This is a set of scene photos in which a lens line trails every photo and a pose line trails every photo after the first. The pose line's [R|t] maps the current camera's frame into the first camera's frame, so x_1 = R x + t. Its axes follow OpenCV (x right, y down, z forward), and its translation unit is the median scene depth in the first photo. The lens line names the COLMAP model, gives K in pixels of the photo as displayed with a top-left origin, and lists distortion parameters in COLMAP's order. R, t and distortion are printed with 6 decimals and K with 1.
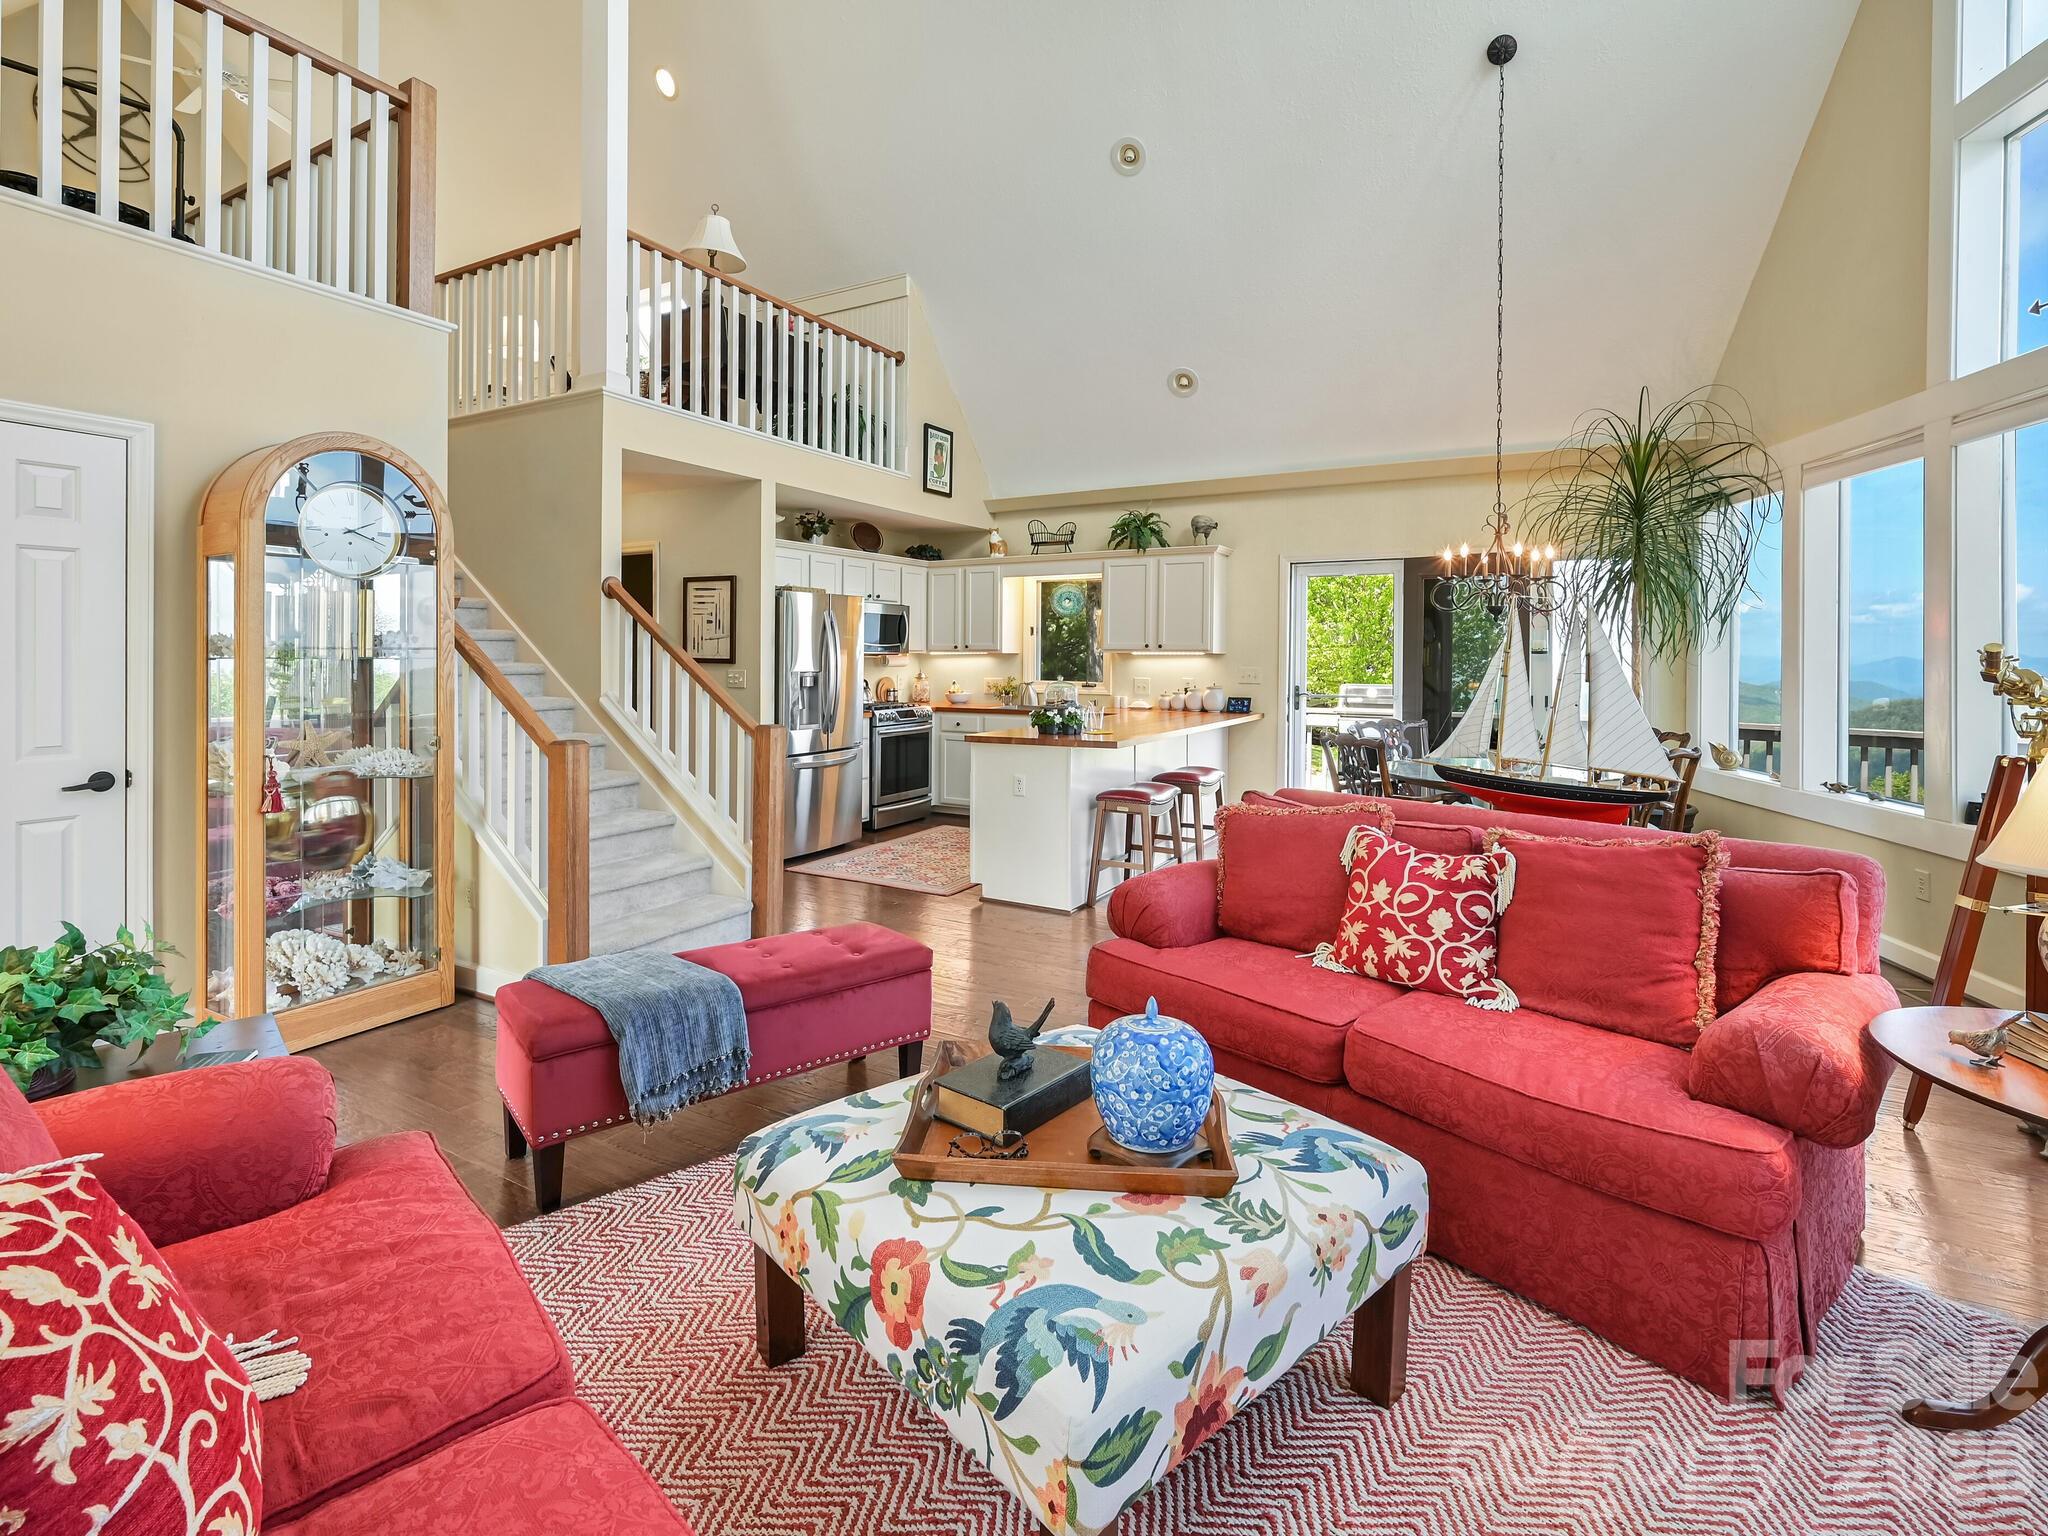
lens RADIAL K [[1004.5, 0, 996.3], [0, 1004.5, 767.8], [0, 0, 1]] dist [0.023115, 0.000645]
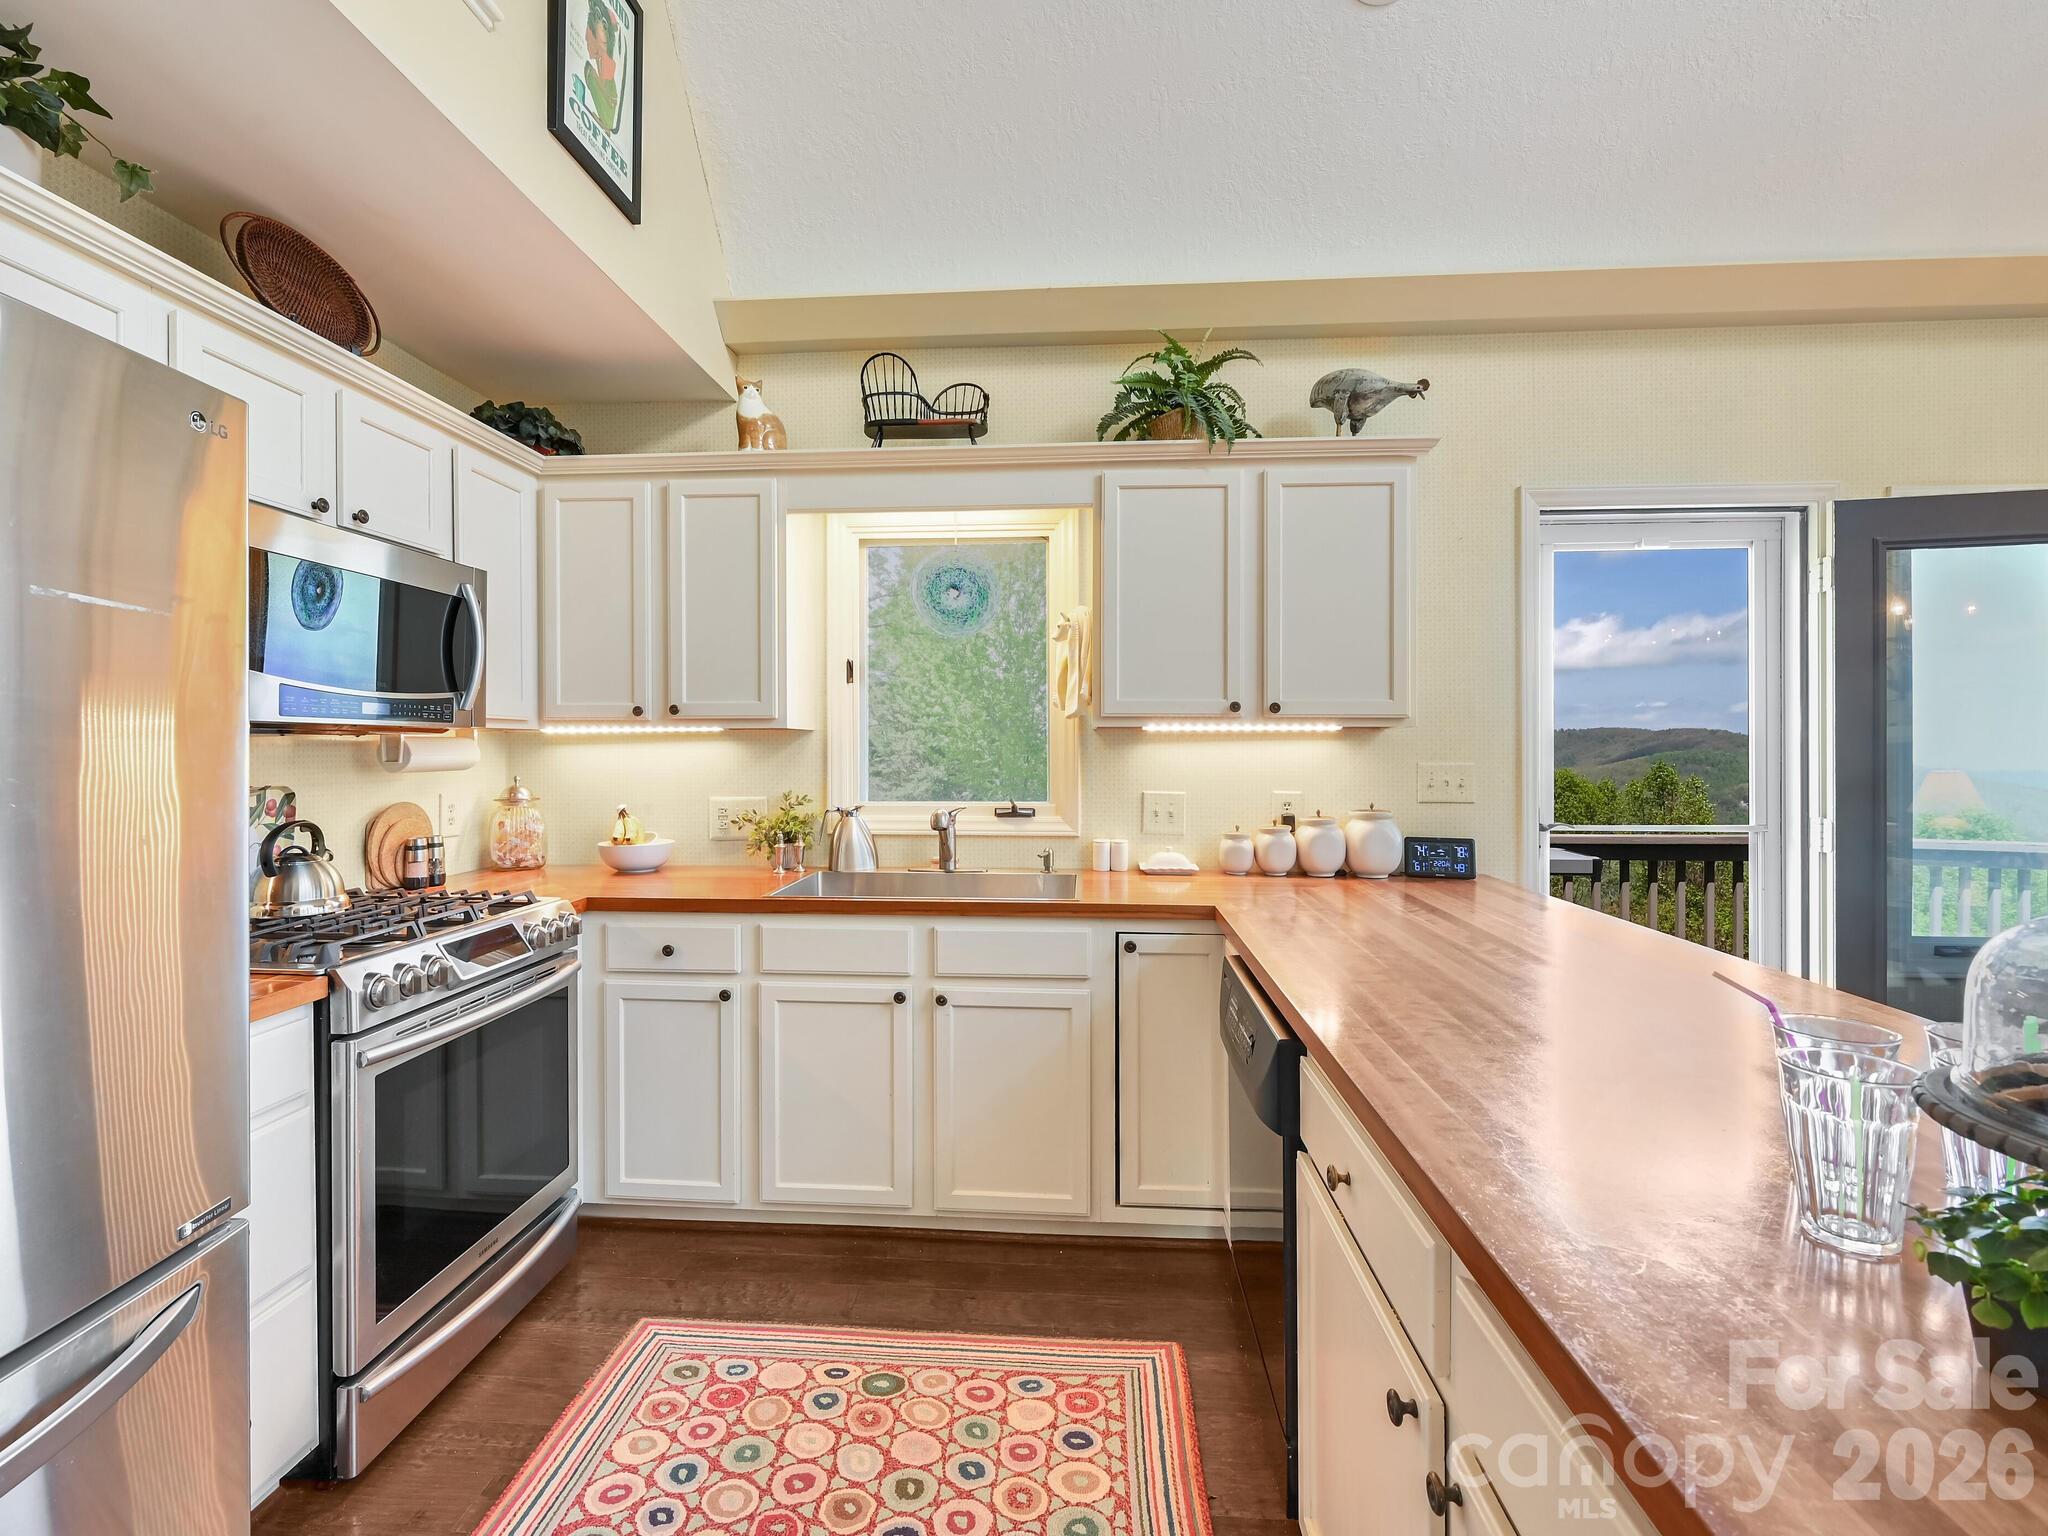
lens RADIAL K [[924.4, 0, 947.1], [0, 924.4, 777.0], [0, 0, 1]] dist [-0.001112, 0.000429]
pose [[0.913339, -0.015624, 0.406900, -0.077677], [0.050634, 0.995866, -0.075416, -0.074287], [-0.404040, 0.089484, 0.910354, 0.728837]]
